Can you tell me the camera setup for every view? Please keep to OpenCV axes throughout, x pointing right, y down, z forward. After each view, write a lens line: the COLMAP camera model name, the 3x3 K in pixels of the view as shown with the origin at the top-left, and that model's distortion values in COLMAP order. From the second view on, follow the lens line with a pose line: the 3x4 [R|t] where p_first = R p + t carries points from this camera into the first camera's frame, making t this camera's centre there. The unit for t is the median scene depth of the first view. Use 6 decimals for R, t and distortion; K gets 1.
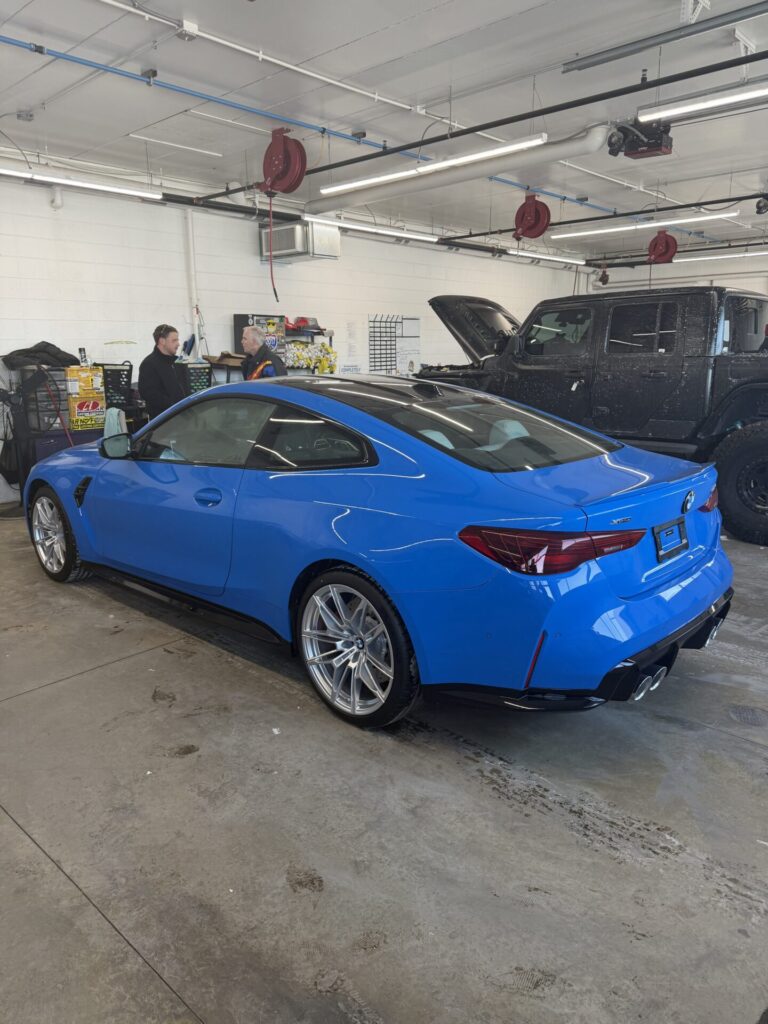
lens RADIAL K [[726.8, 0, 386.0], [0, 726.8, 514.5], [0, 0, 1]] dist [-0.026733, -0.003742]
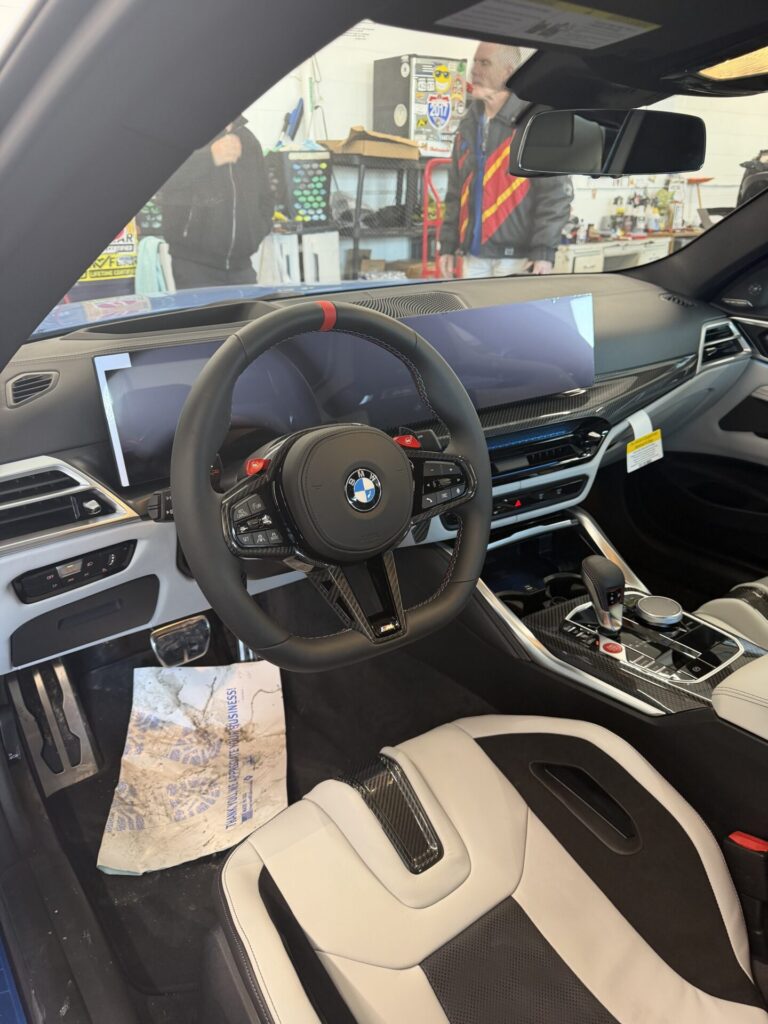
lens RADIAL K [[726.8, 0, 380.7], [0, 726.8, 511.5], [0, 0, 1]] dist [-0.026733, -0.003742]
pose [[0.984845, 0.075699, -0.156044, -0.110451], [-0.040180, 0.974828, 0.219309, -0.073127], [0.168717, -0.209716, 0.963096, 0.475147]]
